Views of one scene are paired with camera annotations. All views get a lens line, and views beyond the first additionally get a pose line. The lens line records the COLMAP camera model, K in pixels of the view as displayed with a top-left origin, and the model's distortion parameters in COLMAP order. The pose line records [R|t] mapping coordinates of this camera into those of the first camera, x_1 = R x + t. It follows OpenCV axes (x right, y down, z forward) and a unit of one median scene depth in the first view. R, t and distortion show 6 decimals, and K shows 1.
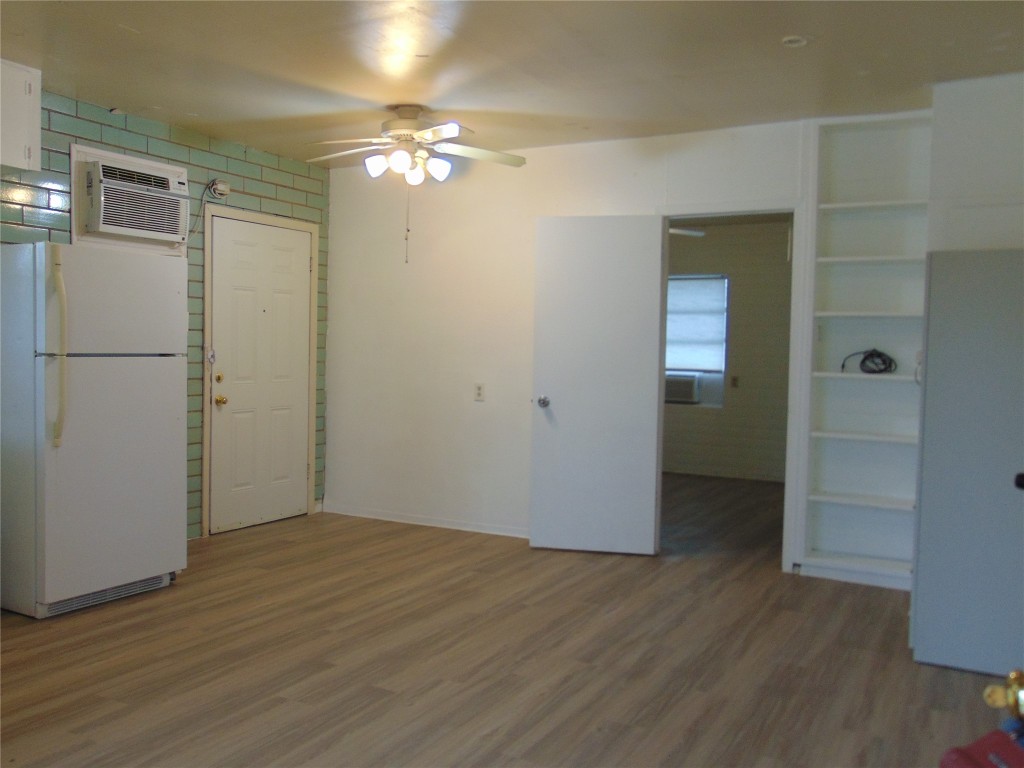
lens RADIAL K [[882.1, 0, 514.8], [0, 882.1, 387.9], [0, 0, 1]] dist [-0.033478, 0.058612]
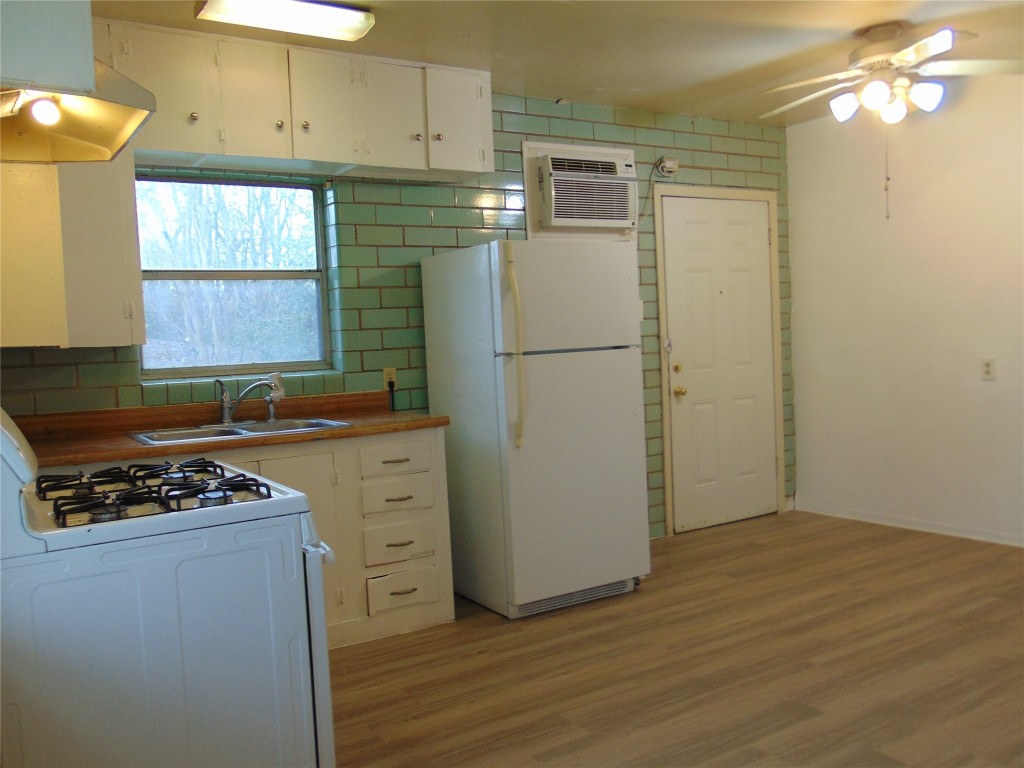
lens RADIAL K [[882.1, 0, 514.8], [0, 882.1, 387.9], [0, 0, 1]] dist [-0.033478, 0.058612]
pose [[0.870286, -0.036337, -0.491204, -0.029768], [0.045945, 0.998916, 0.007506, -0.005704], [0.490399, -0.029101, 0.871012, 0.111699]]
